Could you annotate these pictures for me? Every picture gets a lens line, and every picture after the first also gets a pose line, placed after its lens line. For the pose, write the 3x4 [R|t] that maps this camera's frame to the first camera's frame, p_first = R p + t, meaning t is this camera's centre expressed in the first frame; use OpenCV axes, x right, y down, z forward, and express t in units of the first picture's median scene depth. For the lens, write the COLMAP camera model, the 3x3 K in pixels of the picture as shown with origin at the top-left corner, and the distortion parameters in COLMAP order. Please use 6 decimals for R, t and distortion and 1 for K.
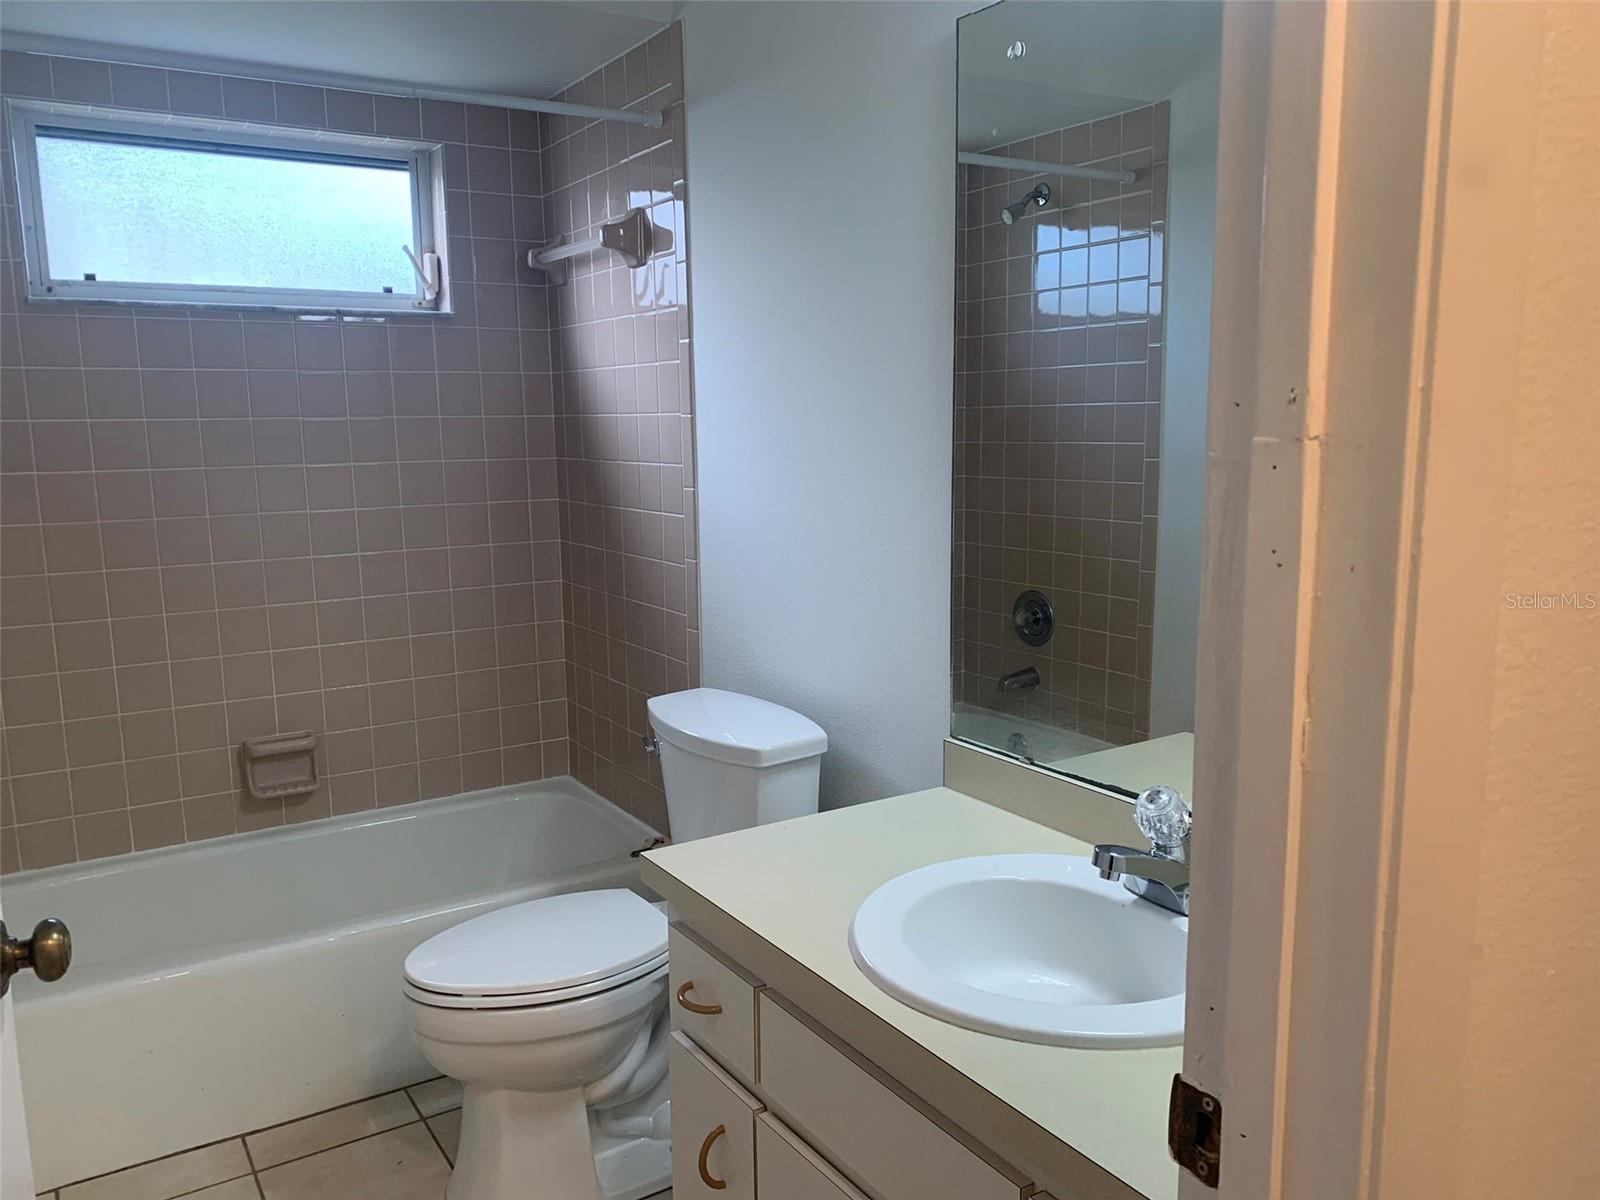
lens RADIAL K [[1197.8, 0, 800.0], [0, 1197.8, 600.0], [0, 0, 1]] dist [0.002689, 0.002247]
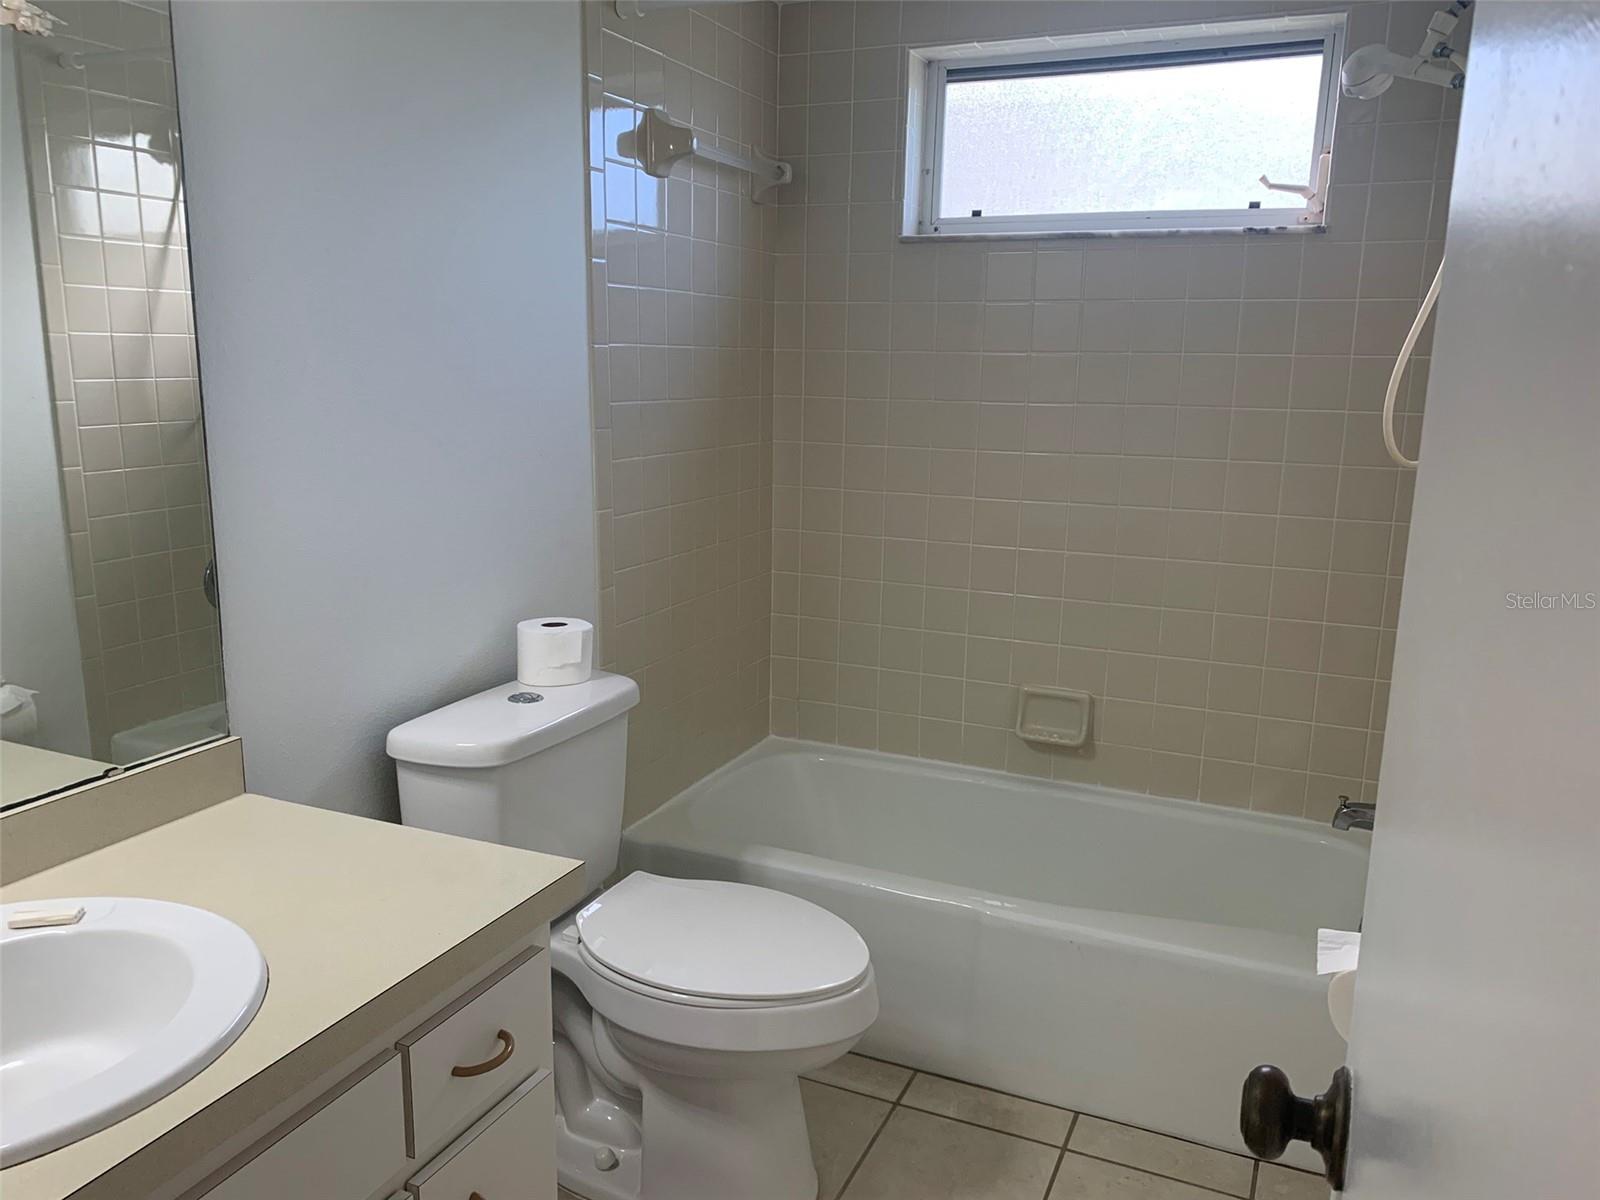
lens RADIAL K [[1229.6, 0, 800.0], [0, 1229.6, 600.0], [0, 0, 1]] dist [-0.005610, -0.004912]
pose [[0.536936, 0.192271, -0.821421, 0.242811], [-0.146440, 0.980143, 0.133701, -0.054976], [0.830816, 0.048500, 0.554430, 0.269765]]
